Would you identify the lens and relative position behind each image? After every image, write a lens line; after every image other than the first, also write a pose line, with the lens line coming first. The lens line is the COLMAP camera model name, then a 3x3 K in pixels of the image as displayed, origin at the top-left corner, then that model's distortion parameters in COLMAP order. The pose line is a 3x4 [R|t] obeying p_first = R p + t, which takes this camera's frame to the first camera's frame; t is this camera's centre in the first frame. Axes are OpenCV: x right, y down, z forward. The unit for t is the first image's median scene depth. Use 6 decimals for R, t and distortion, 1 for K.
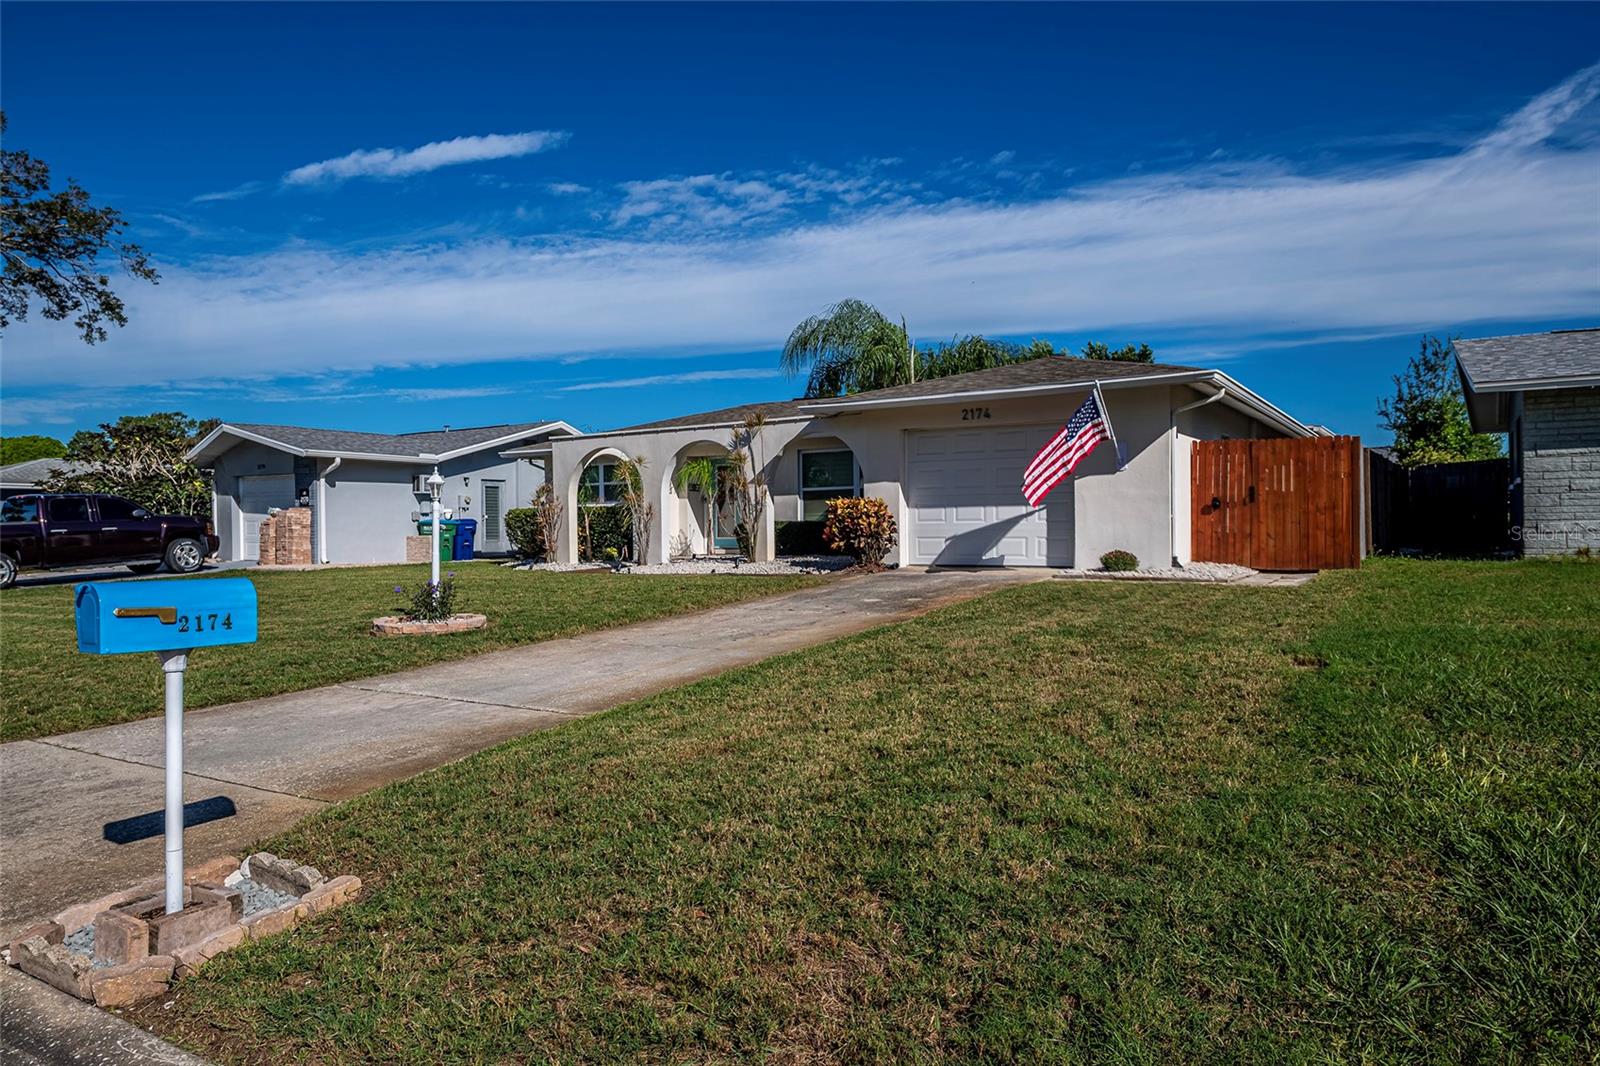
lens RADIAL K [[1074.7, 0, 802.0], [0, 1074.7, 536.3], [0, 0, 1]] dist [-0.008388, -0.005226]
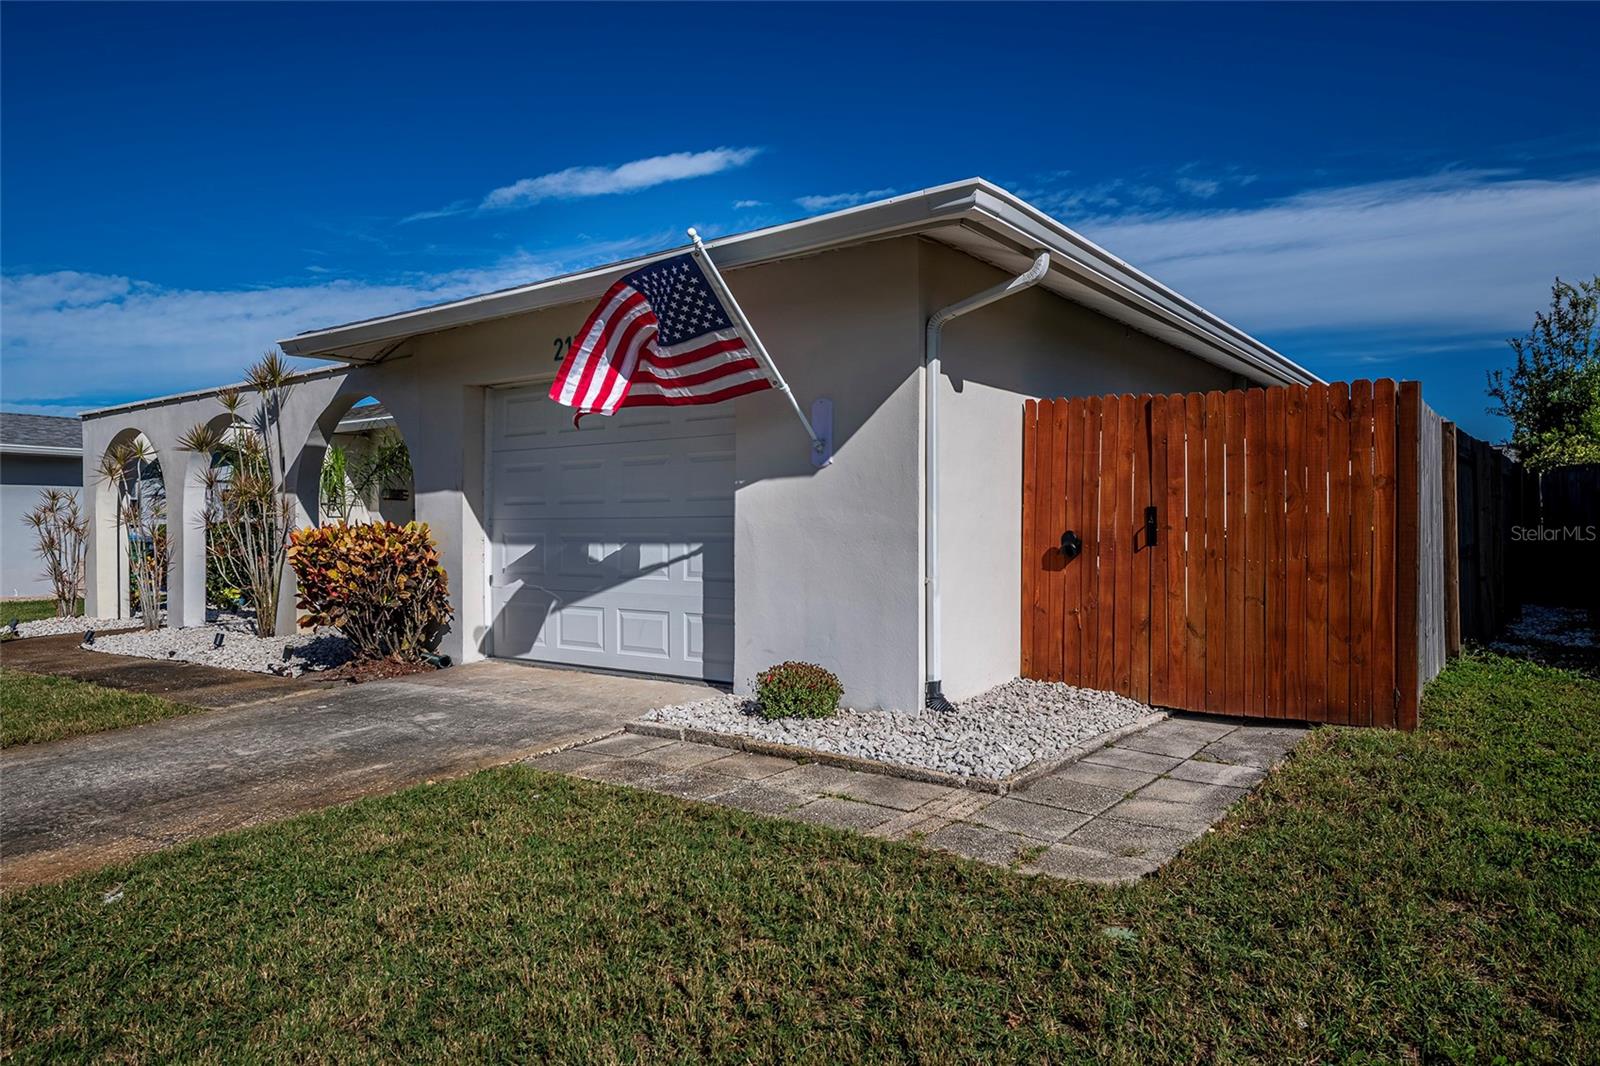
lens RADIAL K [[1074.7, 0, 796.3], [0, 1074.7, 526.5], [0, 0, 1]] dist [-0.008388, -0.005226]
pose [[0.996376, 0.009086, -0.084571, 0.285500], [-0.010071, 0.999886, -0.011222, -0.029764], [0.084459, 0.012033, 0.996354, 0.516894]]
